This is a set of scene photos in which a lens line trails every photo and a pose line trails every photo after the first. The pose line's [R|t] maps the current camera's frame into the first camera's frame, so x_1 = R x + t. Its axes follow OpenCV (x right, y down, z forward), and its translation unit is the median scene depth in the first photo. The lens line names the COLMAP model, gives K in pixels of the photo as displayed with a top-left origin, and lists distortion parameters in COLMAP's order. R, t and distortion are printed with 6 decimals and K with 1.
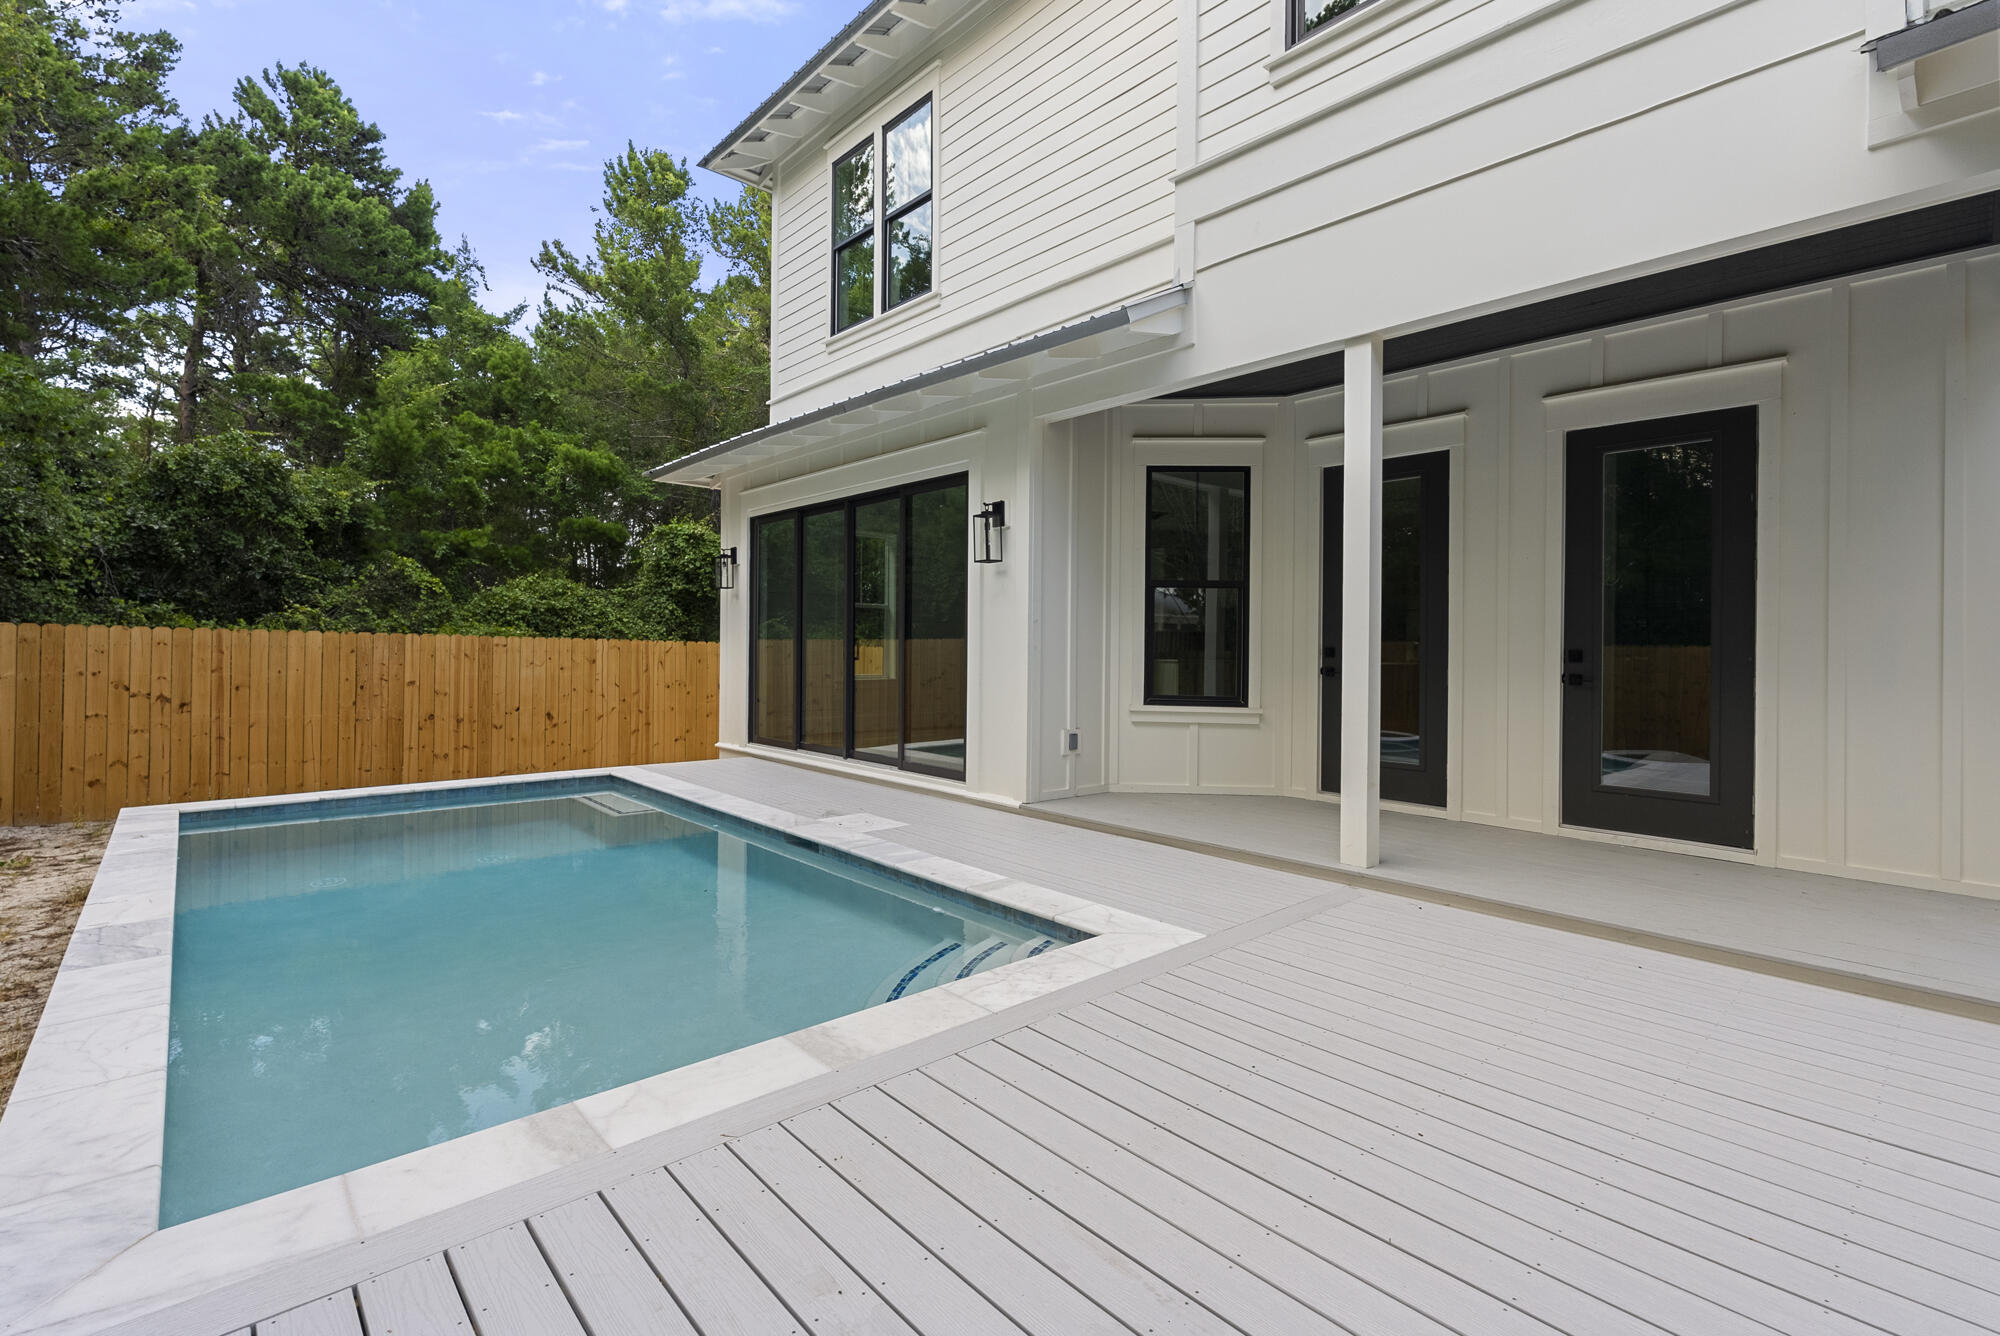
lens RADIAL K [[914.0, 0, 990.9], [0, 914.0, 562.6], [0, 0, 1]] dist [-0.001468, -0.000248]
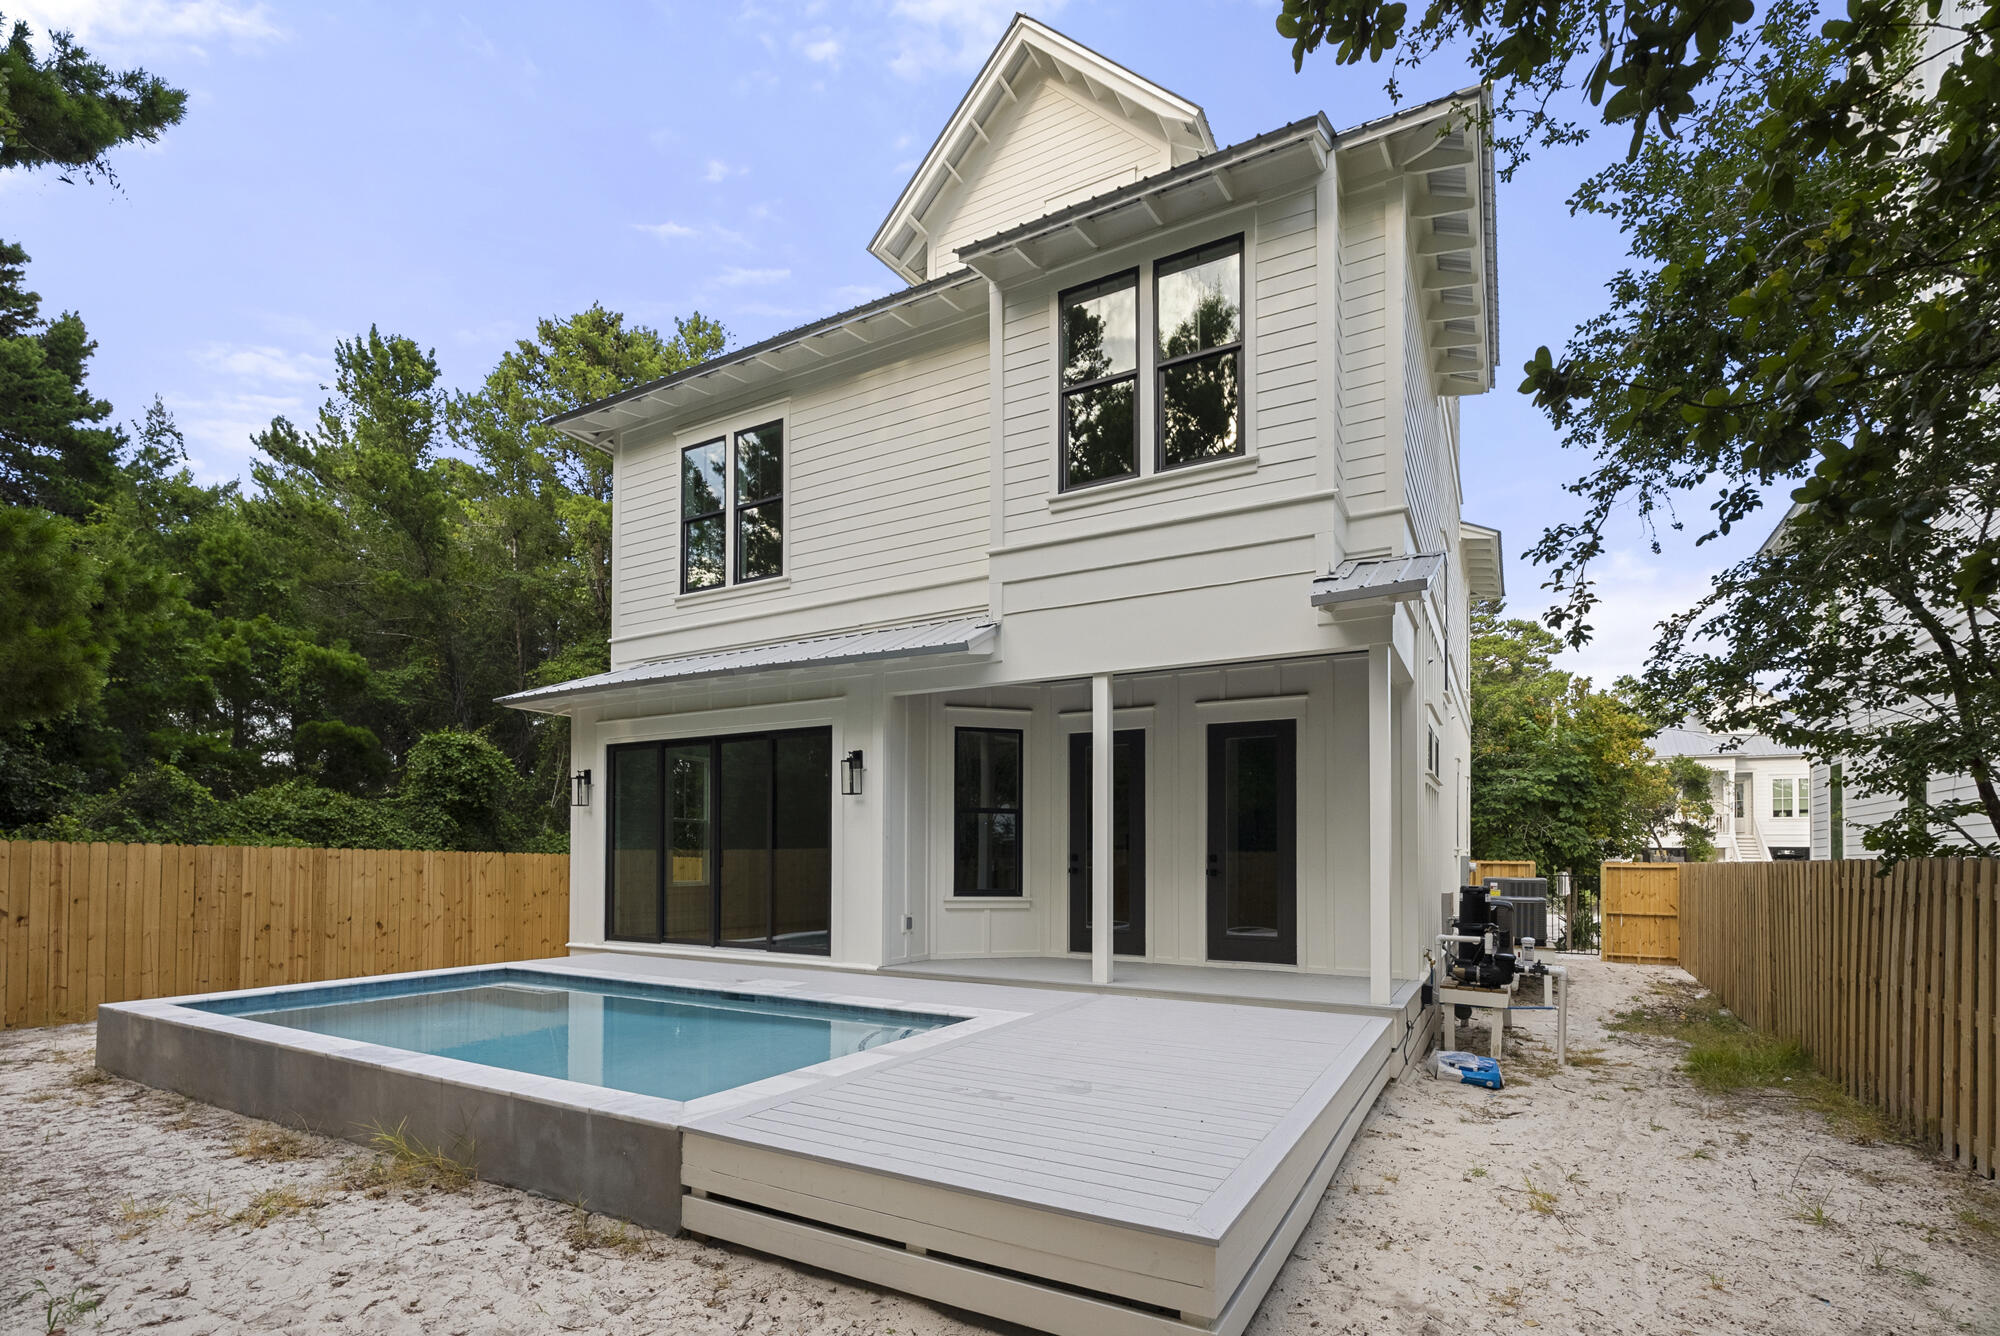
lens RADIAL K [[910.7, 0, 991.9], [0, 910.7, 630.7], [0, 0, 1]] dist [-0.006827, -0.000486]
pose [[0.951656, 0.066618, 0.299855, -0.155817], [-0.021015, 0.988032, -0.152813, -0.026631], [-0.306446, 0.139124, 0.941666, -0.284206]]
